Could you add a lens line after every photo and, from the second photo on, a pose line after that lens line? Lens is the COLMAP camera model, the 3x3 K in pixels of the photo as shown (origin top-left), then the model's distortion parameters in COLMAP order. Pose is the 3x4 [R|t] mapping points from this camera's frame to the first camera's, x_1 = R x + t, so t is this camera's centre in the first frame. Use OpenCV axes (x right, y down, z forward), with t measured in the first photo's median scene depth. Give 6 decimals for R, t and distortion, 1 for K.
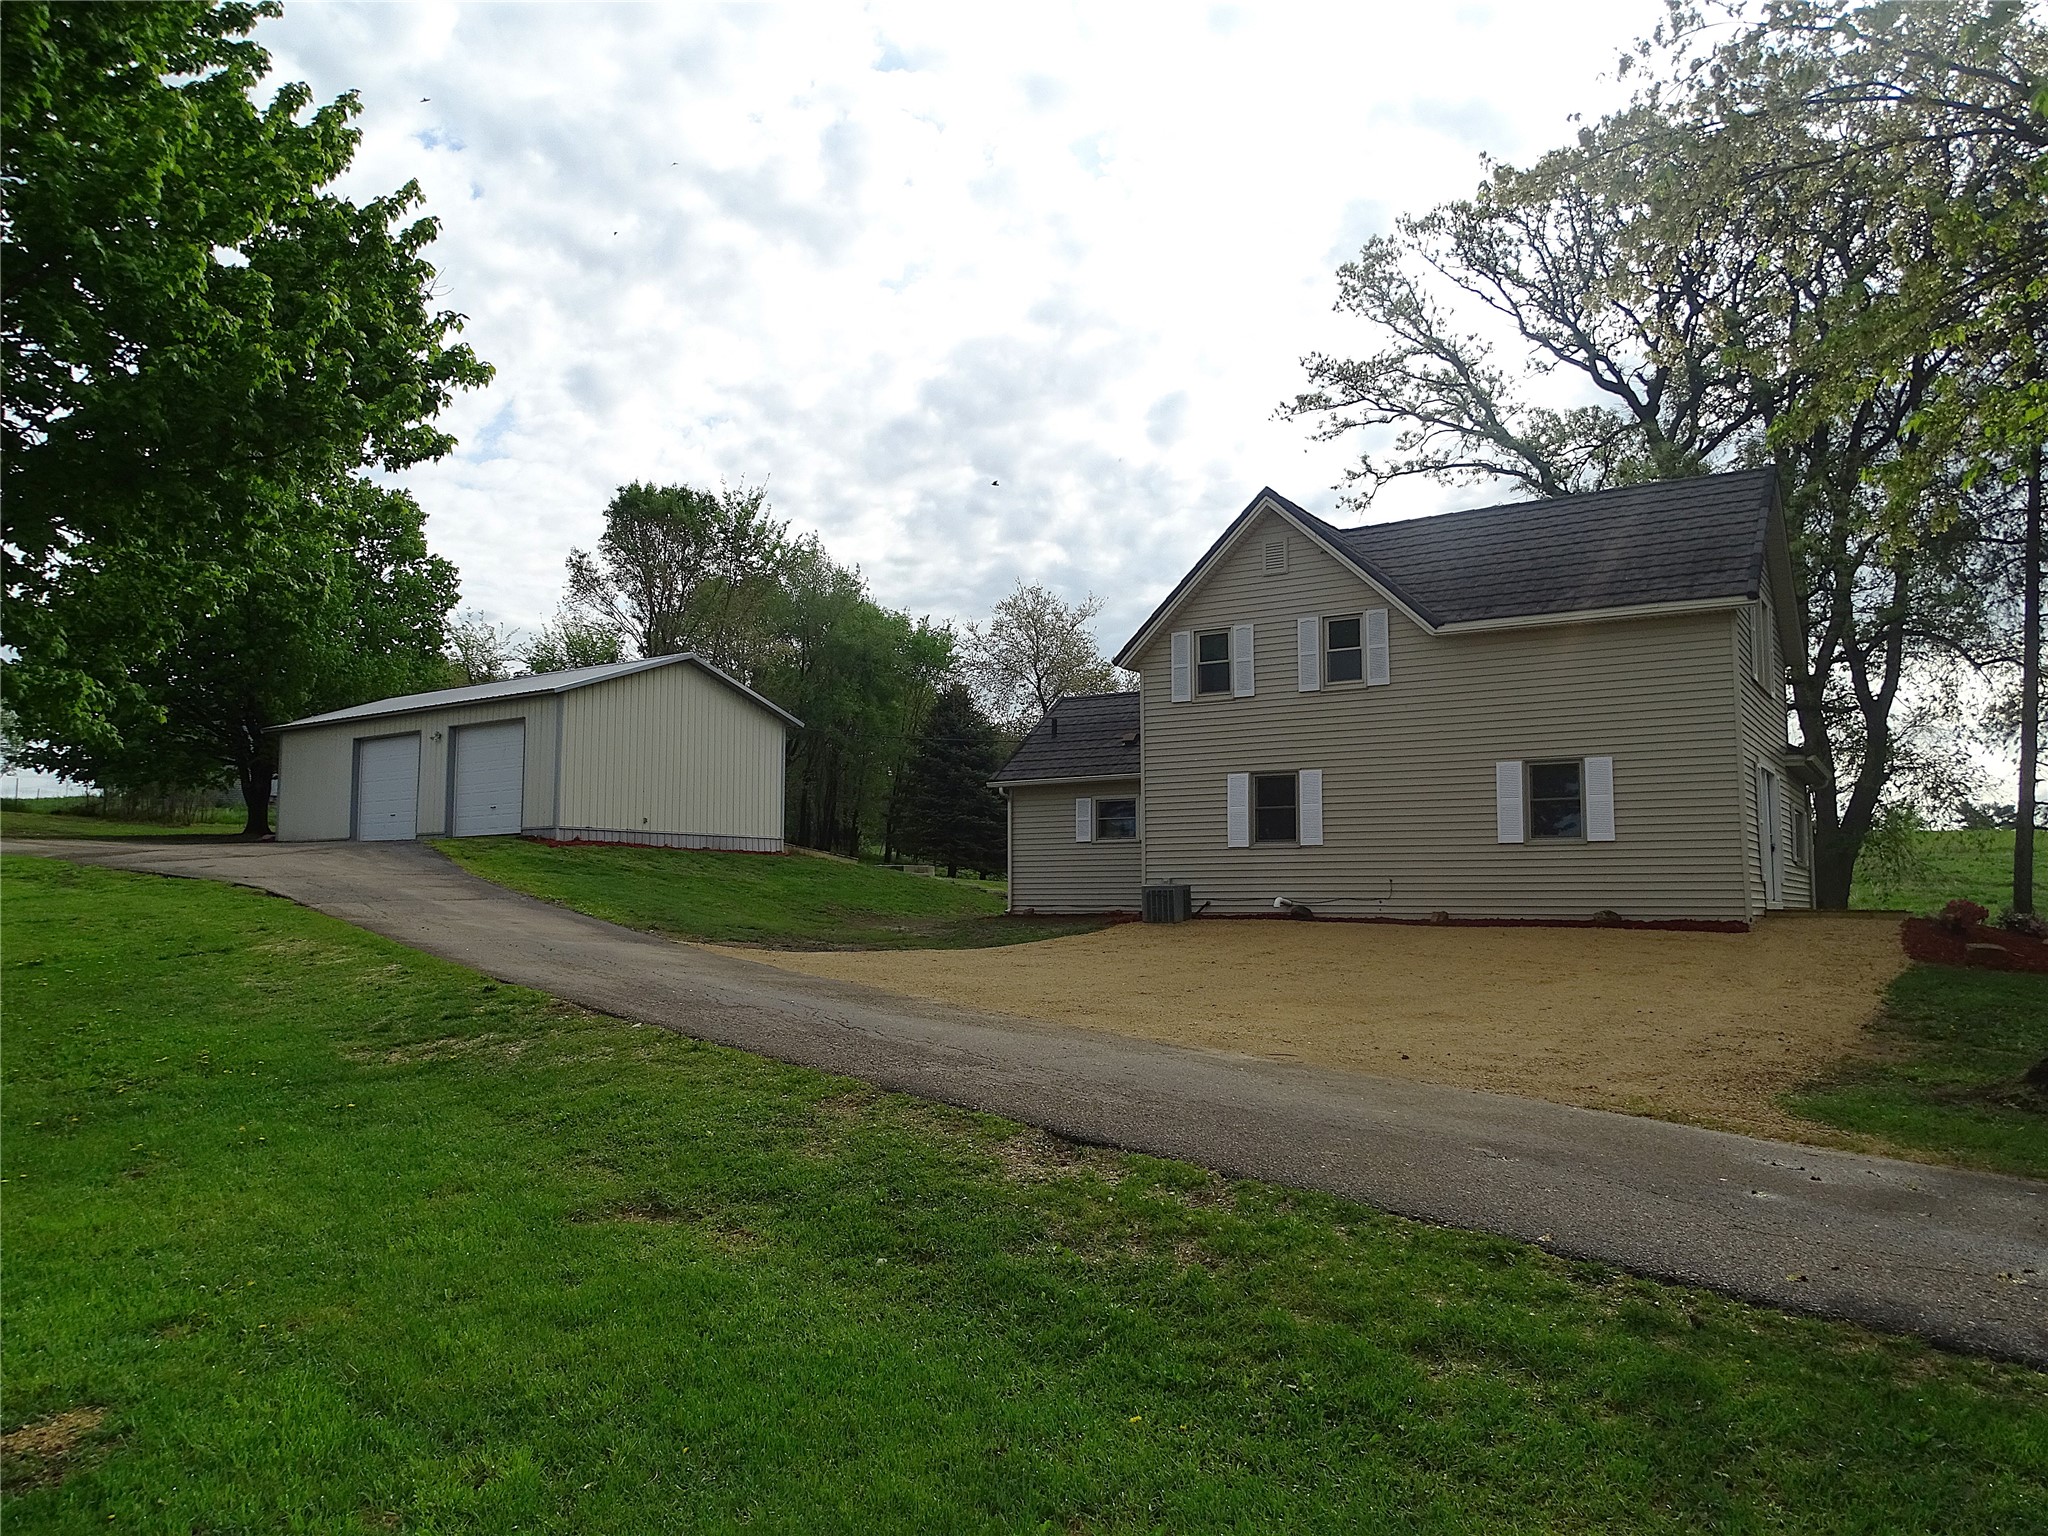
lens RADIAL K [[1473.4, 0, 1024.0], [0, 1473.4, 768.0], [0, 0, 1]] dist [-0.004309, 0.005029]
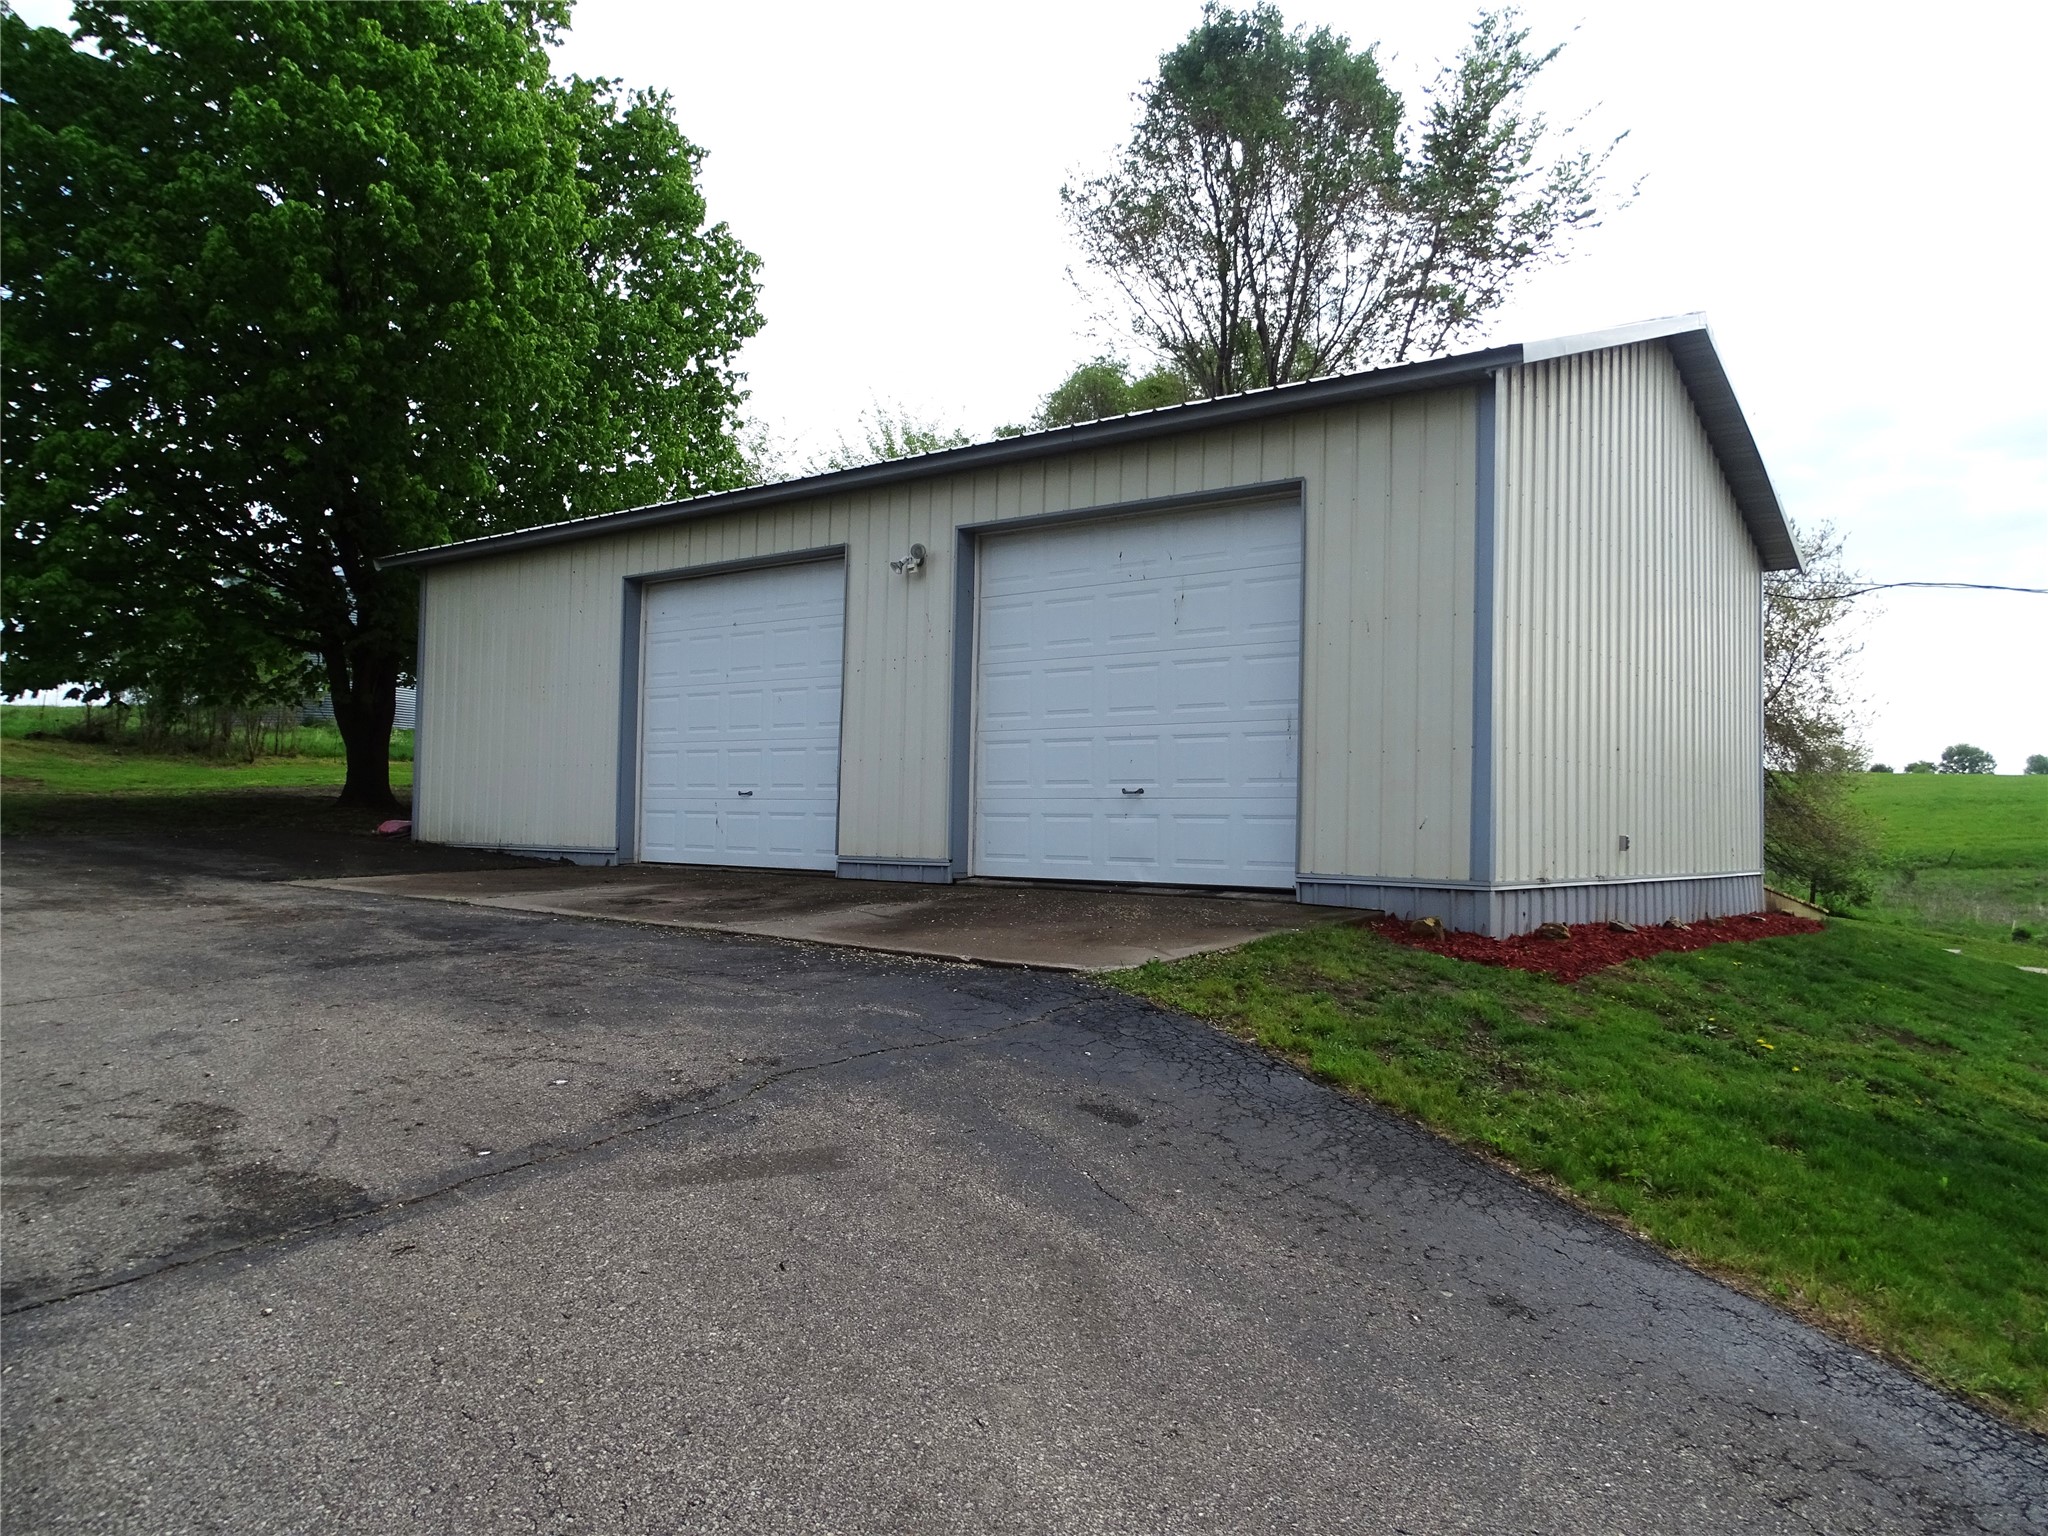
lens RADIAL K [[1473.4, 0, 1024.0], [0, 1473.4, 768.0], [0, 0, 1]] dist [-0.004309, 0.005029]
pose [[0.998219, 0.020677, -0.055964, -0.329885], [-0.017543, 0.998281, 0.055919, 0.004935], [0.057024, -0.054837, 0.996866, 0.629198]]
